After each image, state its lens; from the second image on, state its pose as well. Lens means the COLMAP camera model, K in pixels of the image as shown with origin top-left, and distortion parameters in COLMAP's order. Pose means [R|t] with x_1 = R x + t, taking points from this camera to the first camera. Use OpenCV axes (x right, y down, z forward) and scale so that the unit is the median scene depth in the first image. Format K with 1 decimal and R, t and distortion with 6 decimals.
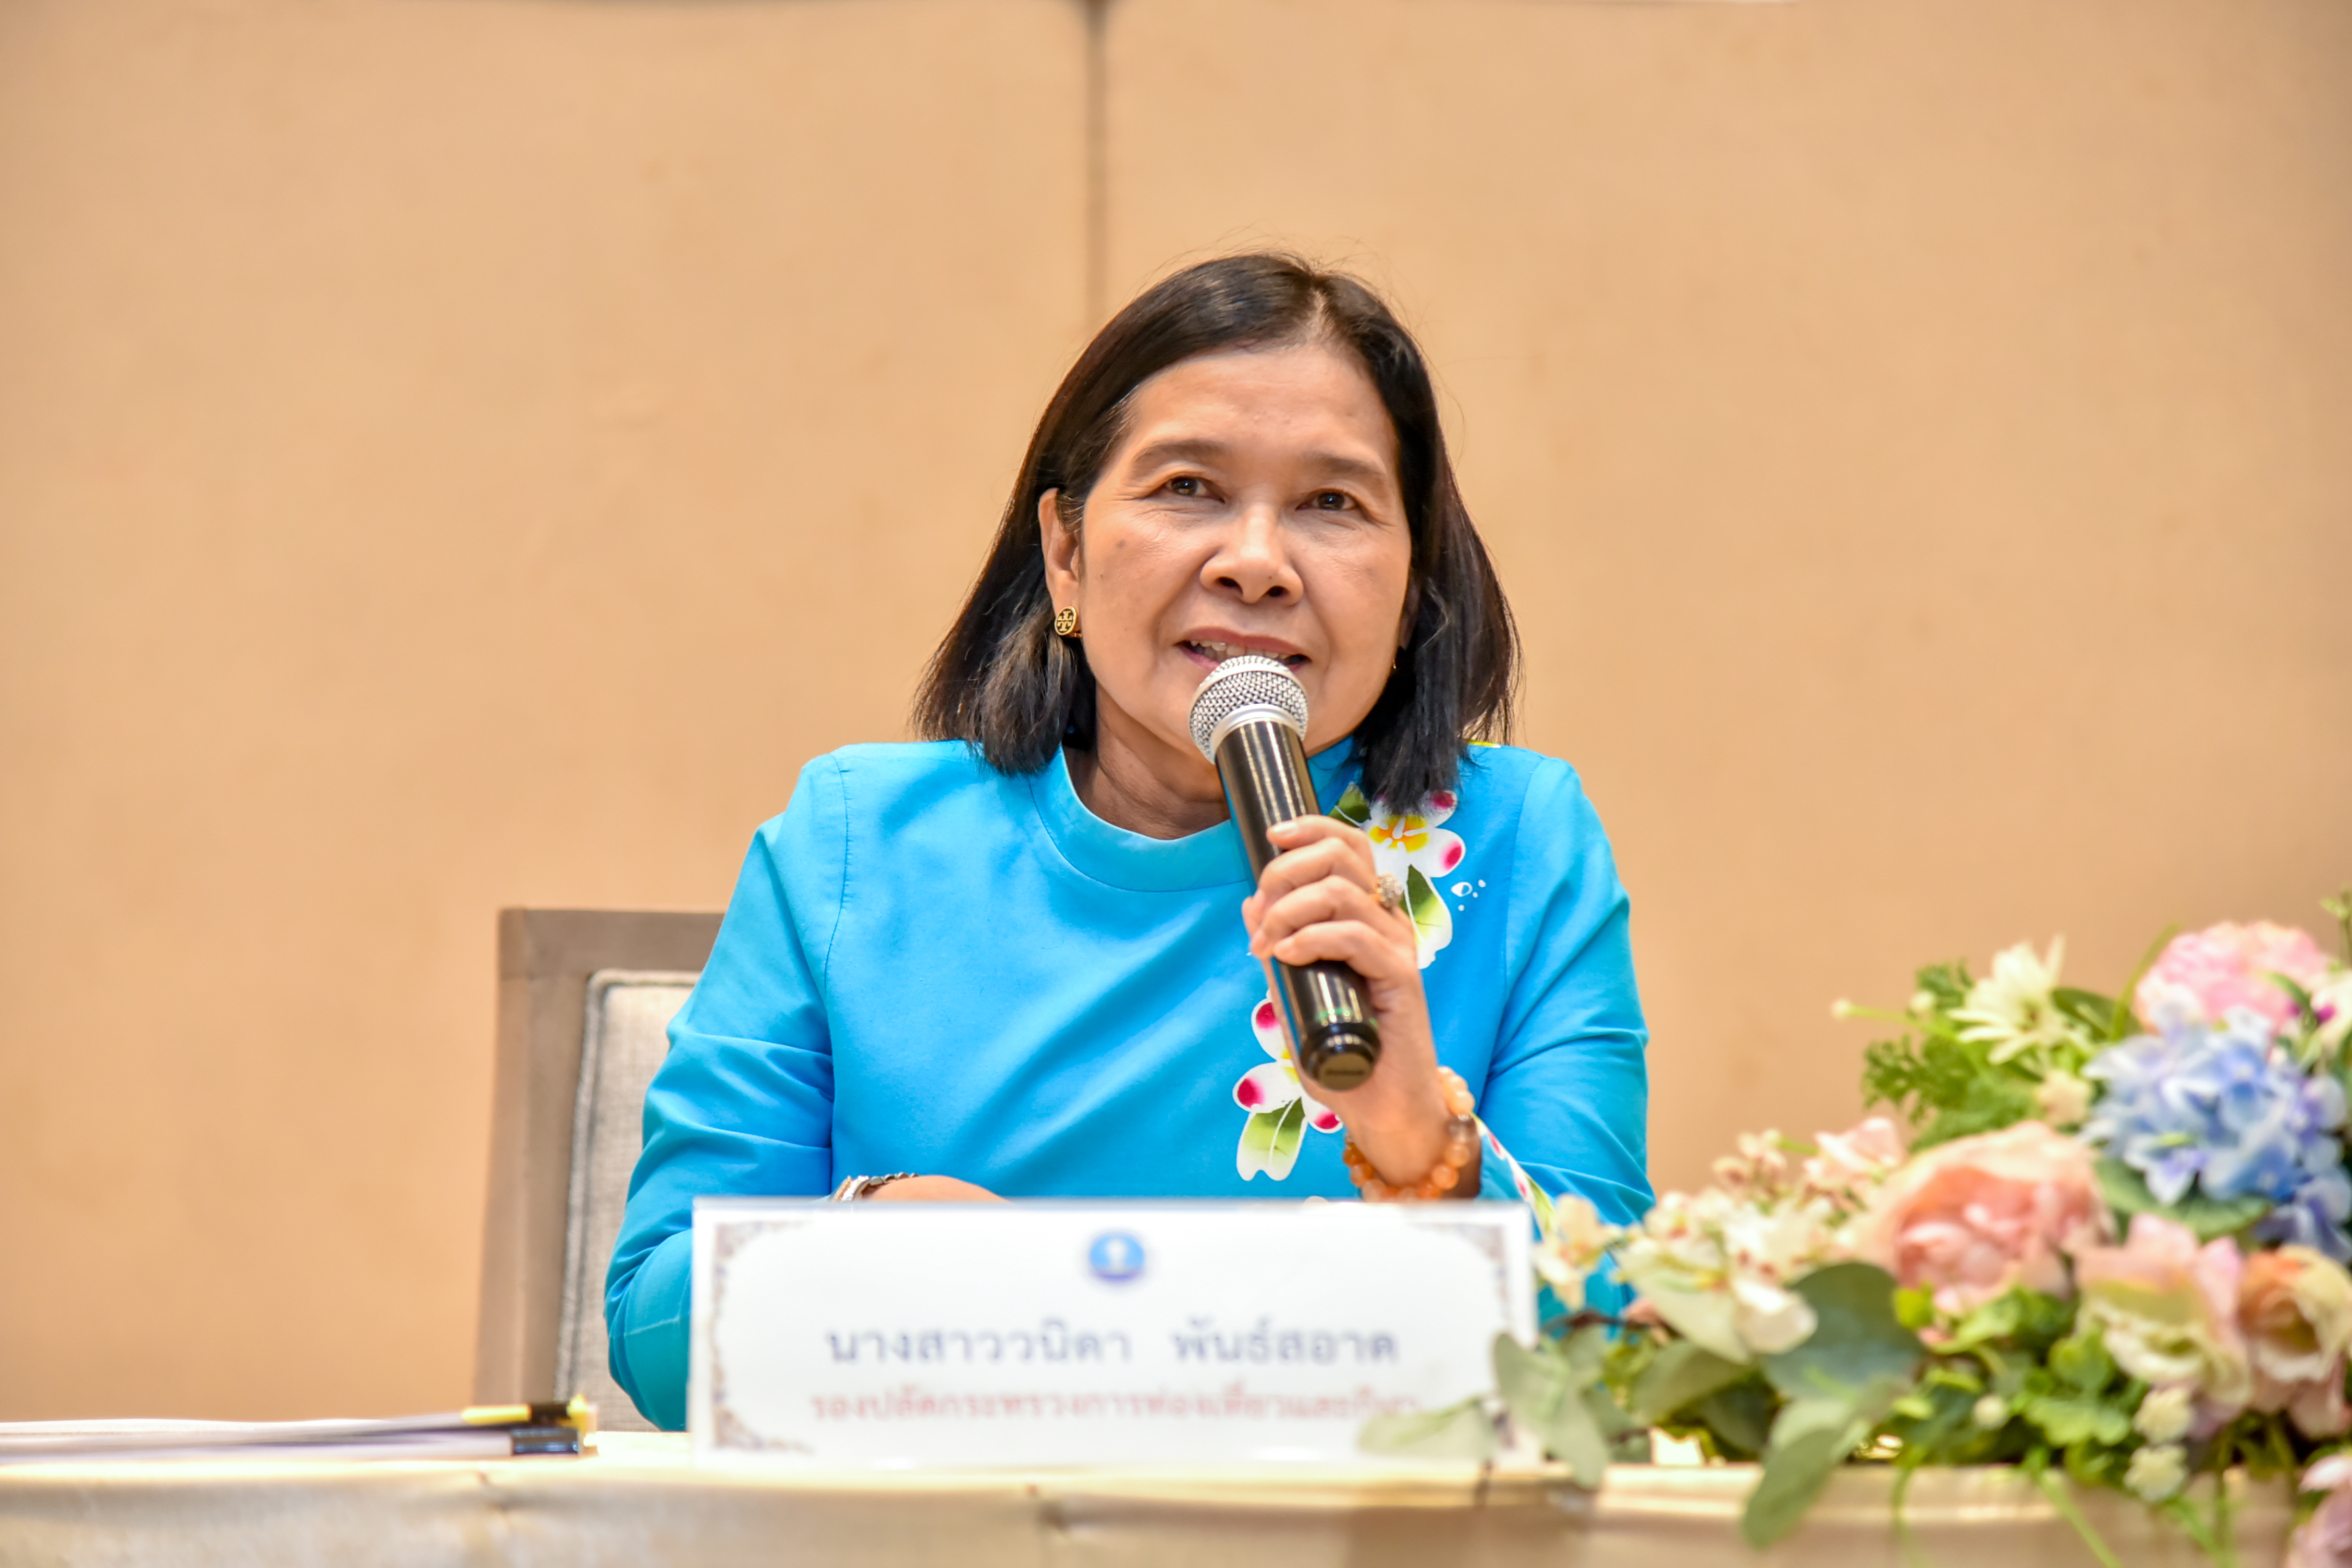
lens RADIAL K [[8193.9, 0, 1176.4], [0, 8193.9, 786.1], [0, 0, 1]] dist [-0.289174, 0.000000]
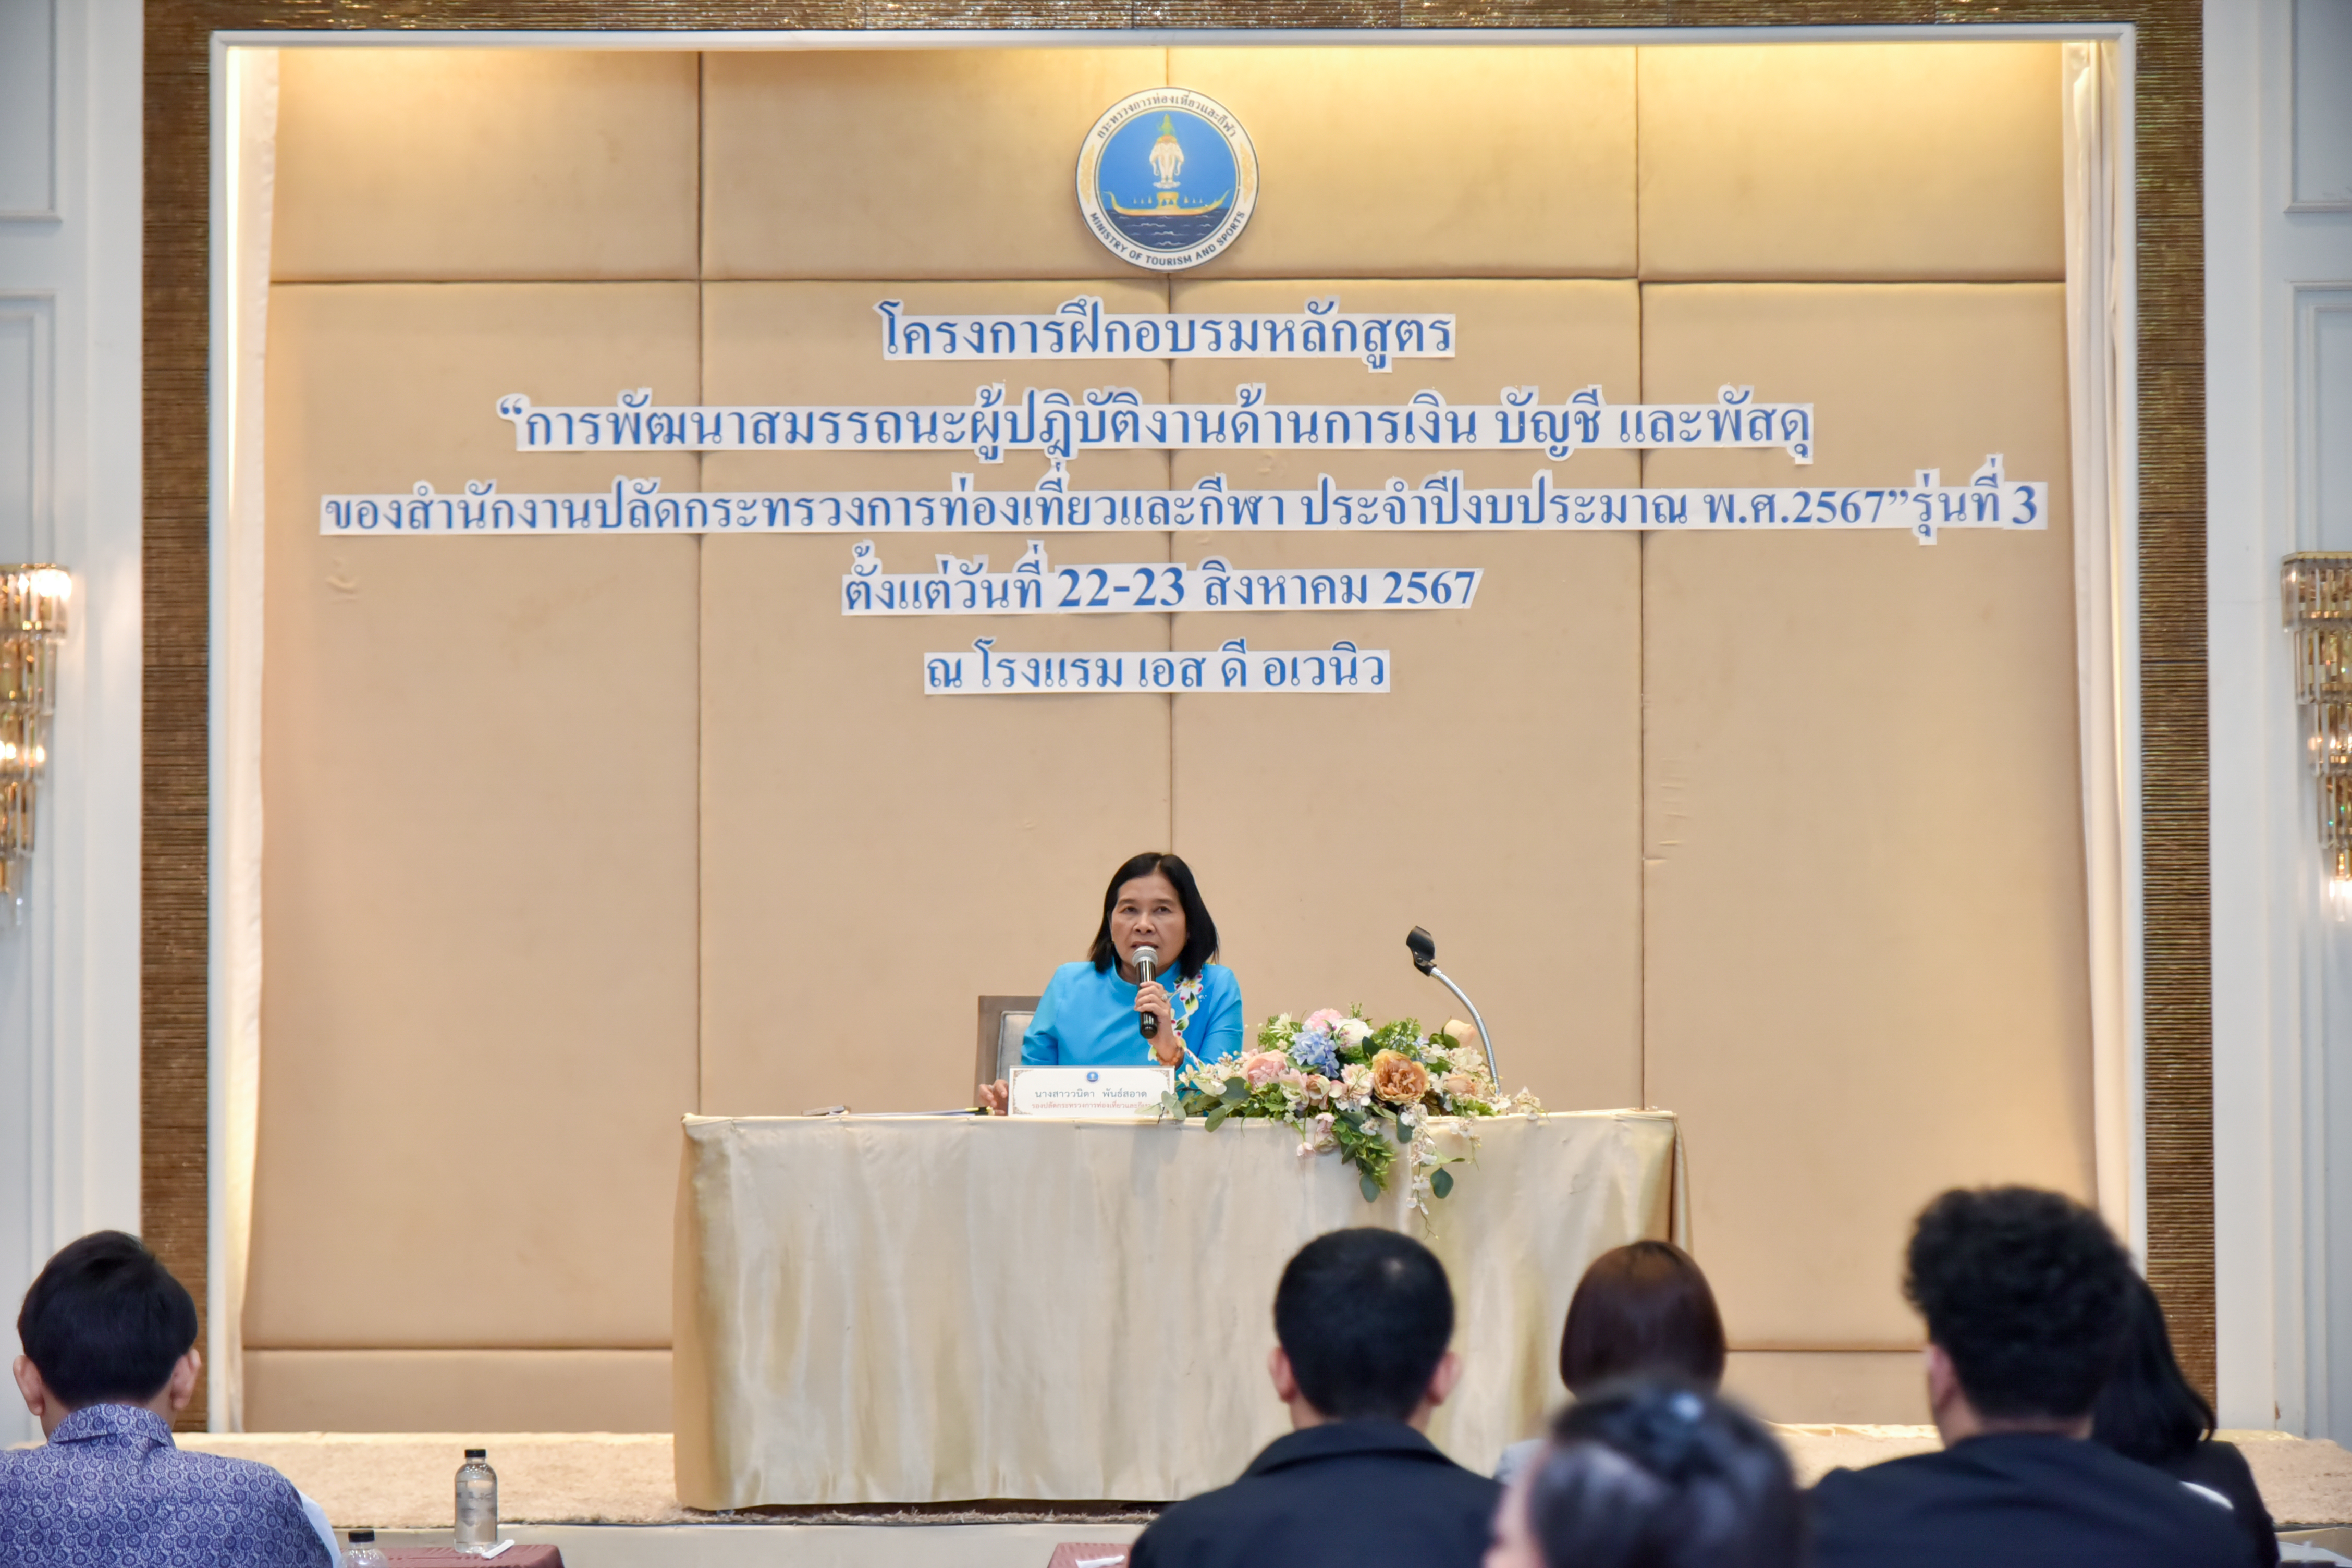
lens RADIAL K [[5722.8, 0, 1177.7], [0, 5722.8, 785.1], [0, 0, 1]] dist [0.131954, 0.000000]
pose [[0.998549, -0.008876, -0.053117, 0.233006], [0.008390, 0.999921, -0.009365, -0.089435], [0.053196, 0.008906, 0.998544, -2.525446]]
